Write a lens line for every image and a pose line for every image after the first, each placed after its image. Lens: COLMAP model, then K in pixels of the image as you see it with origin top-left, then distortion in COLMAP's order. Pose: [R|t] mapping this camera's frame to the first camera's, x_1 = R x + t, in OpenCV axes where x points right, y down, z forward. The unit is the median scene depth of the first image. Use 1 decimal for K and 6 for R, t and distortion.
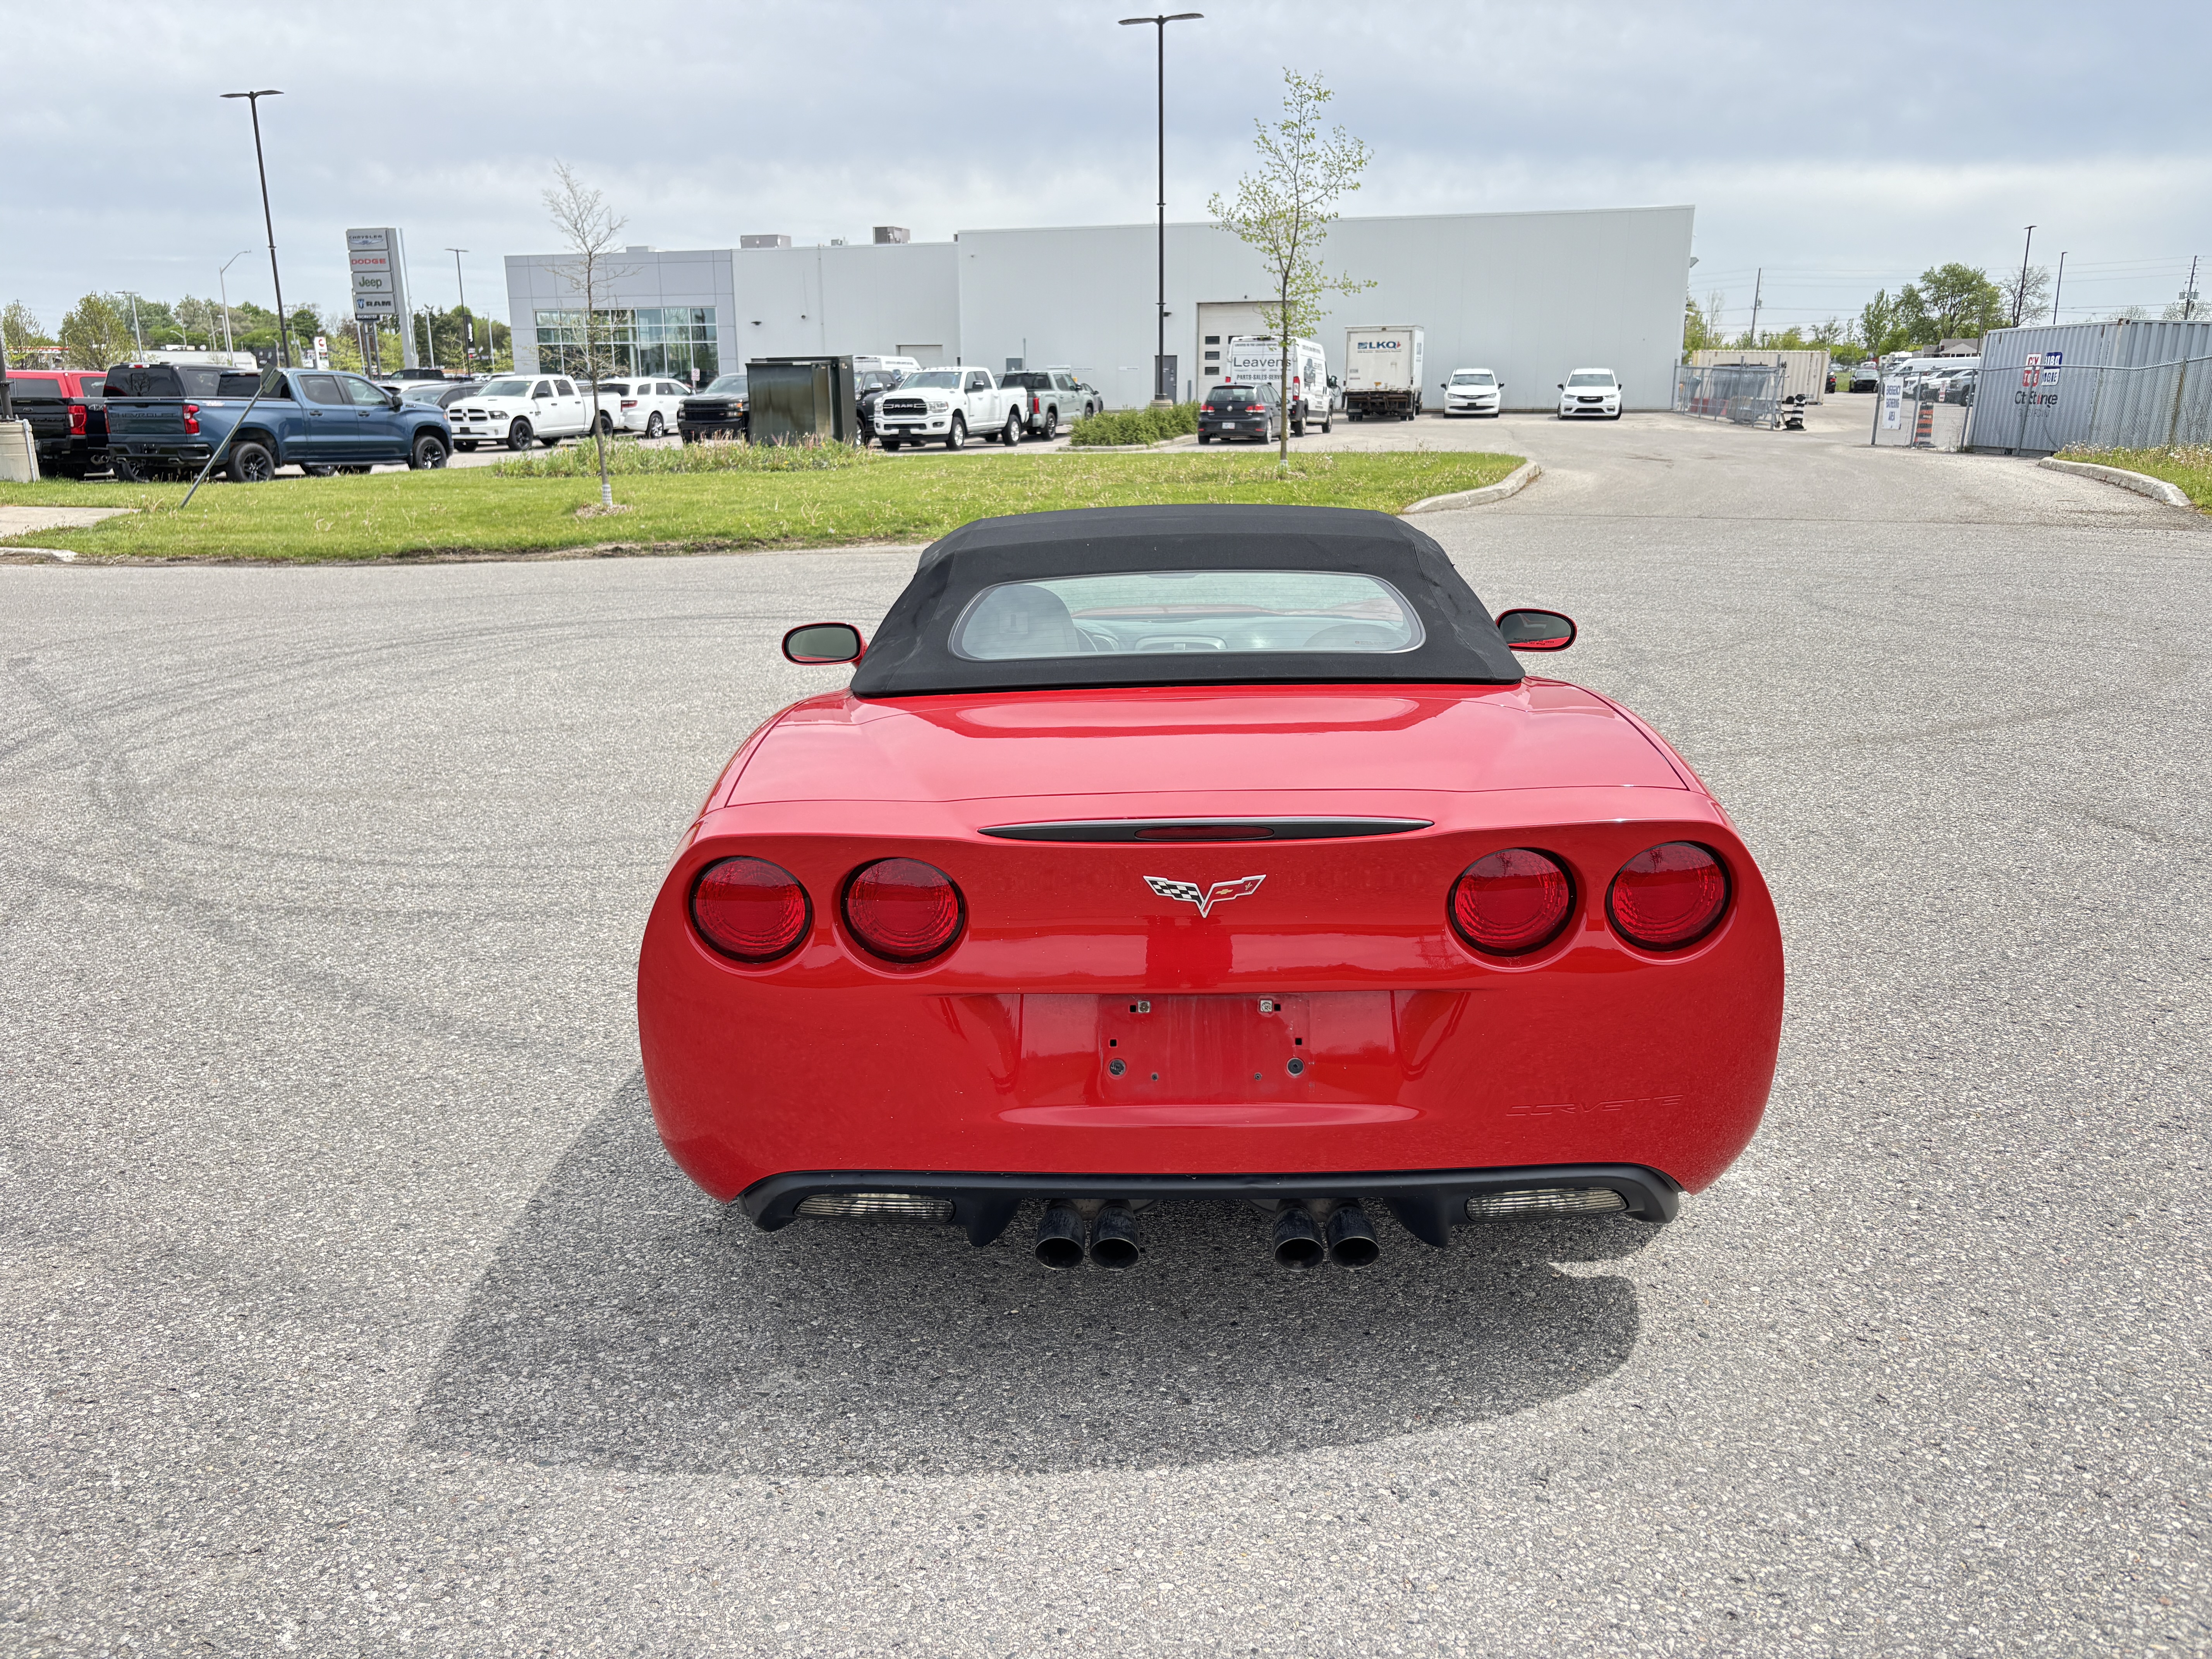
lens RADIAL K [[1672.6, 0, 1106.0], [0, 1672.6, 829.5], [0, 0, 1]] dist [0.021875, -0.005287]
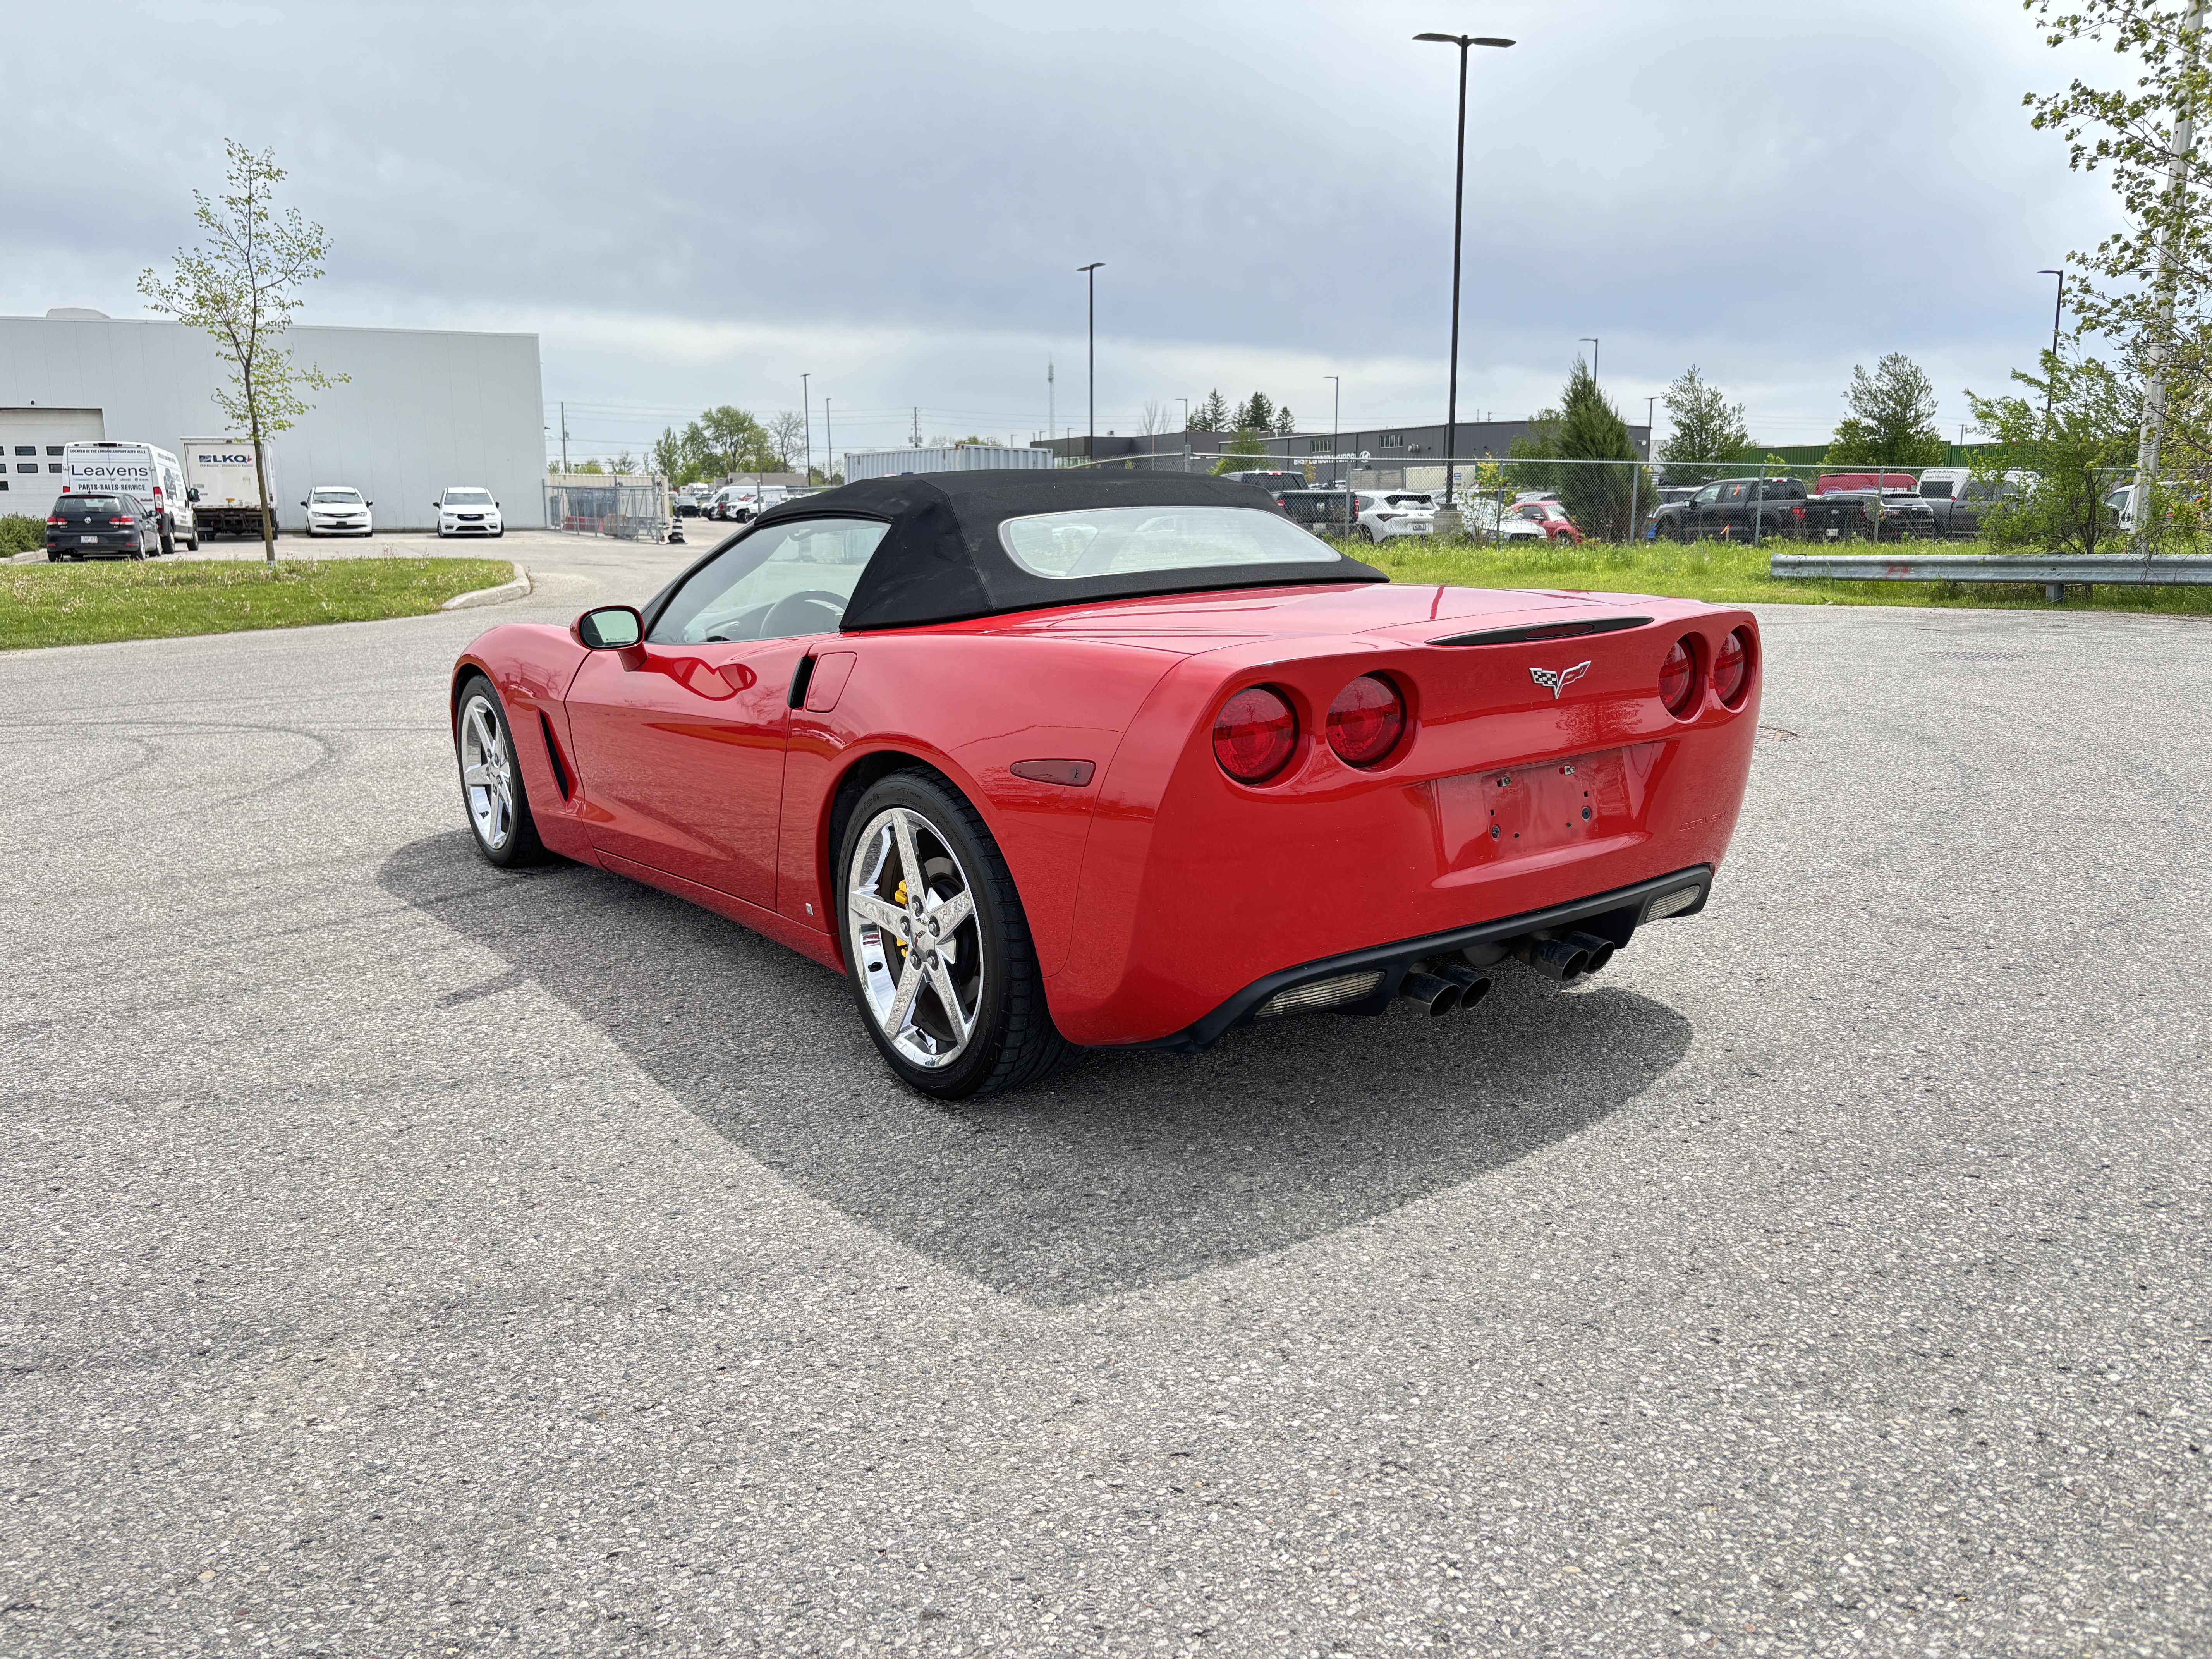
lens RADIAL K [[1662.8, 0, 1106.0], [0, 1662.8, 829.5], [0, 0, 1]] dist [0.000008, 0.061866]
pose [[0.787269, -0.120206, 0.604780, -0.052361], [0.162772, 0.986537, -0.015803, 0.005996], [-0.594738, 0.110882, 0.796236, 0.009314]]
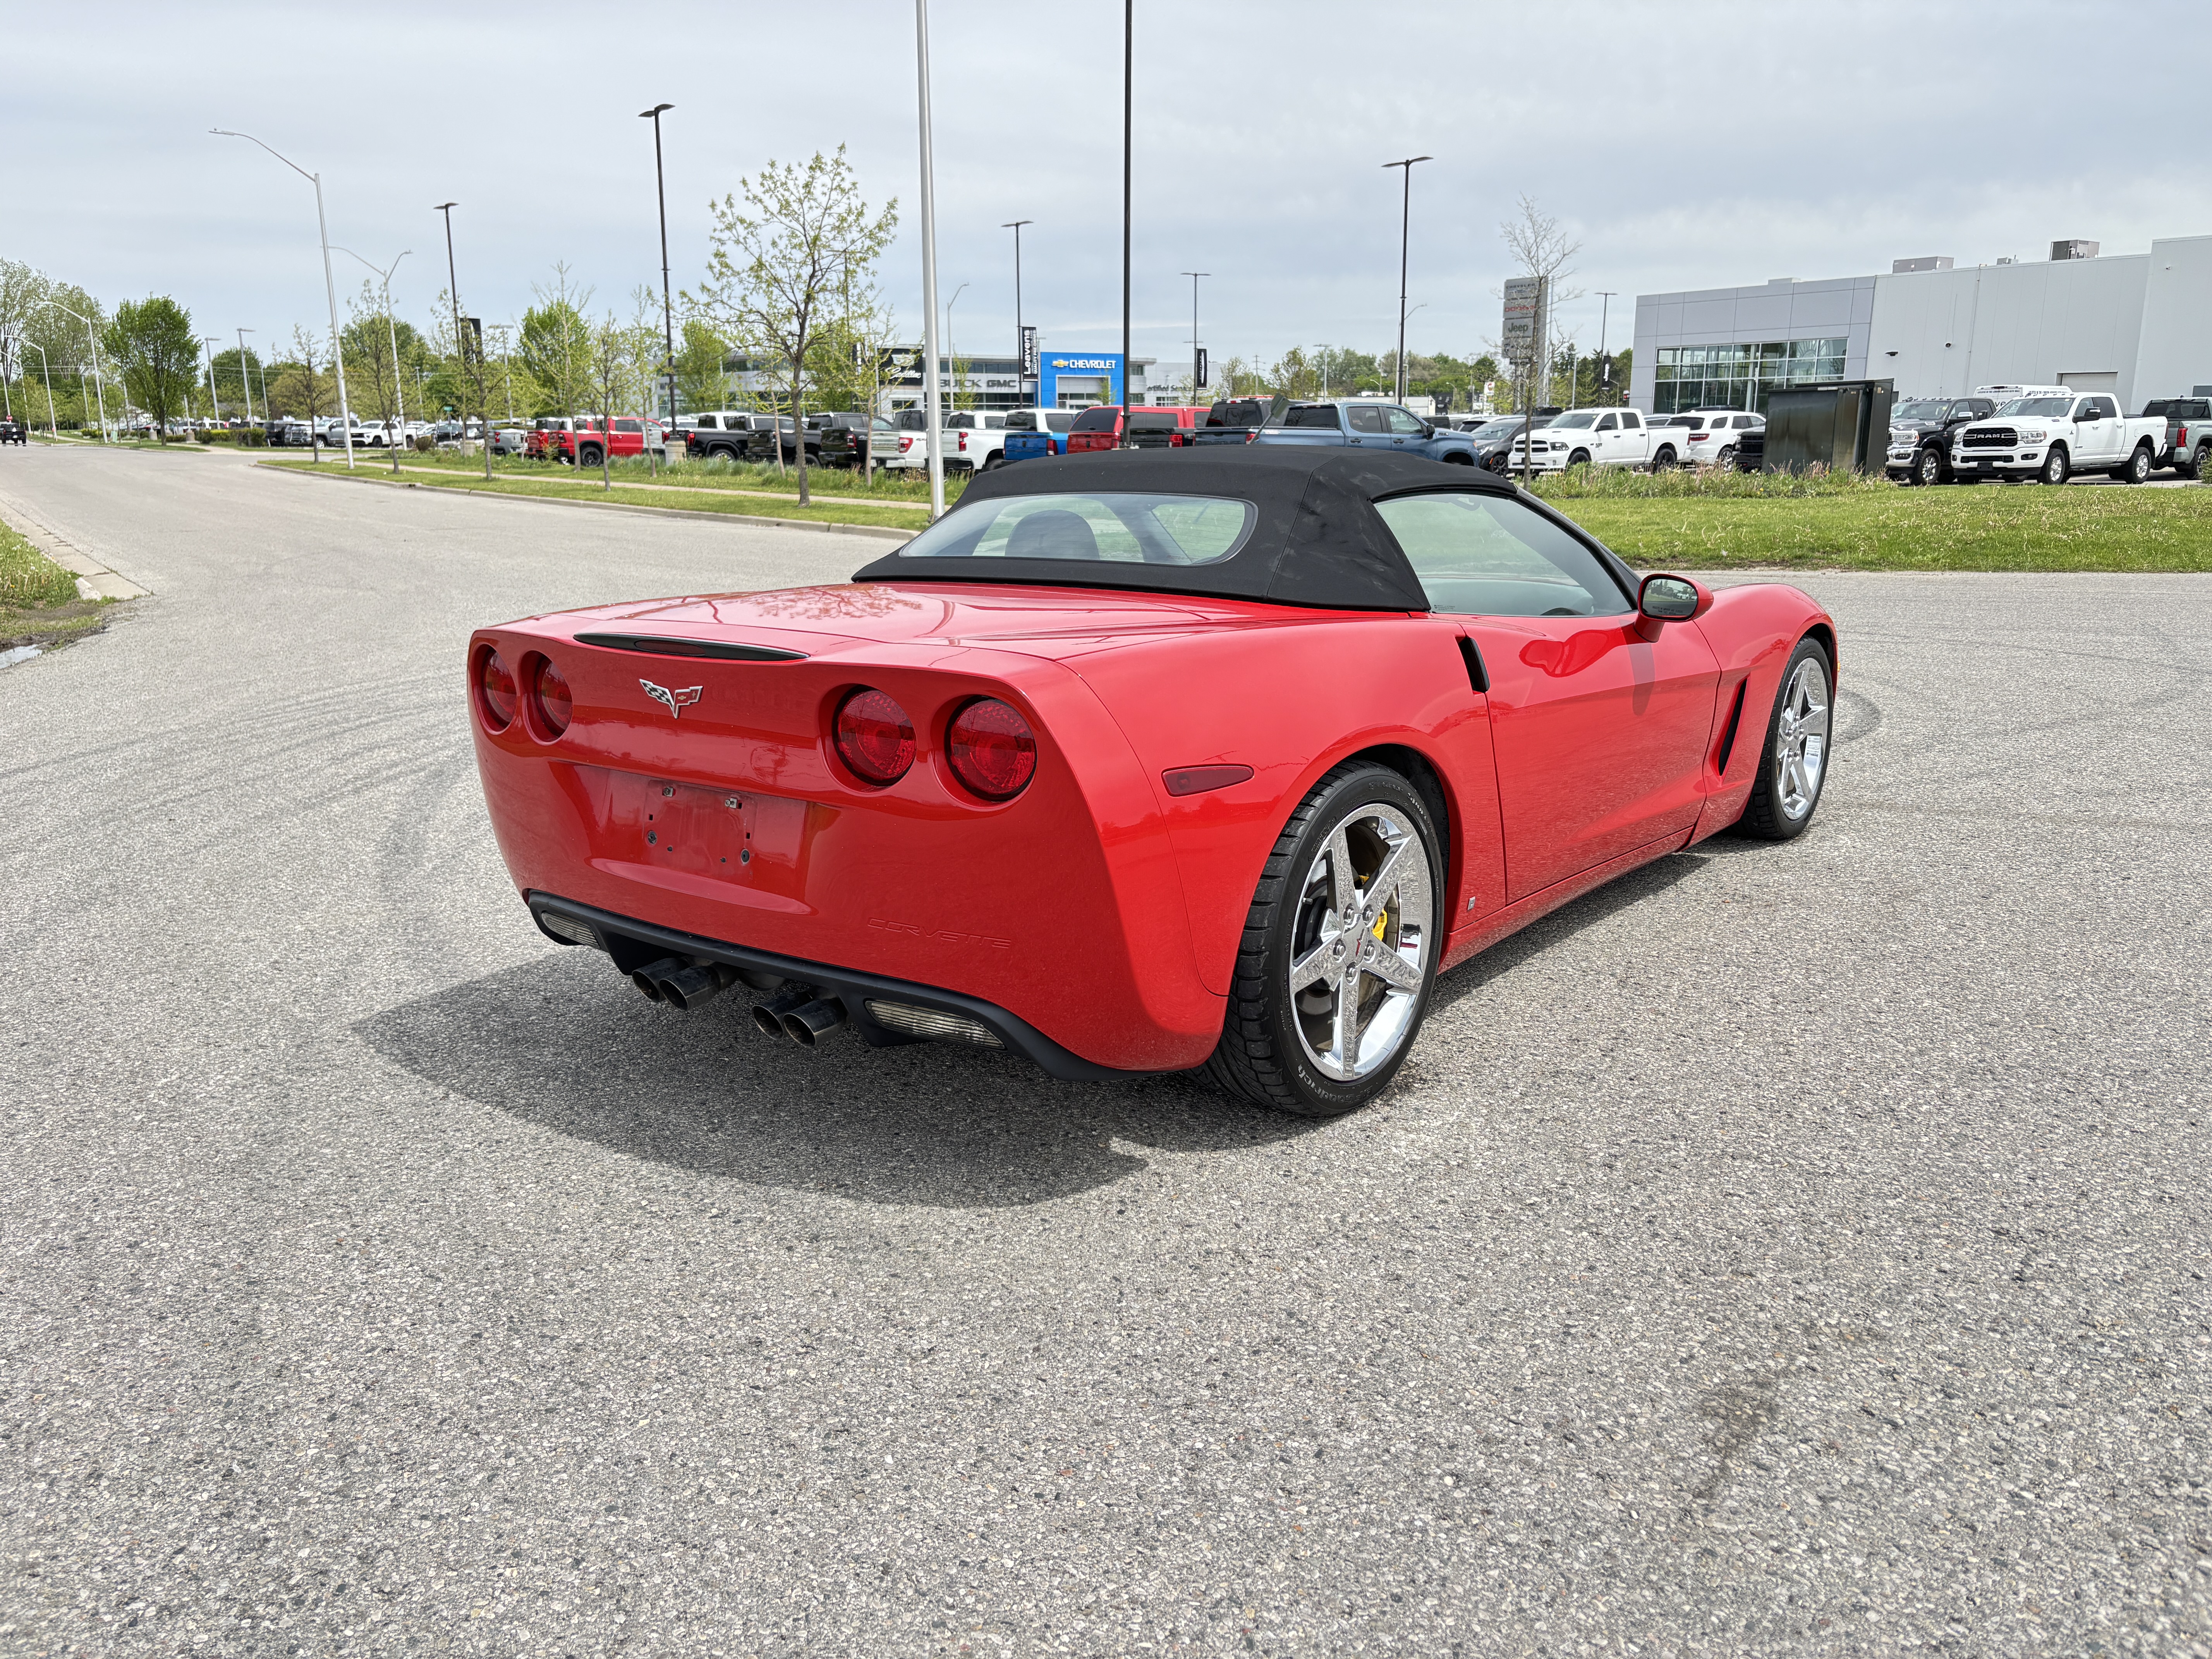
lens RADIAL K [[1672.6, 0, 1106.0], [0, 1672.6, 829.5], [0, 0, 1]] dist [0.021875, -0.005287]
pose [[0.800951, 0.140175, -0.582089, 0.054385], [-0.153084, 0.987838, 0.027243, 0.002618], [0.578828, 0.067289, 0.812668, 0.008812]]
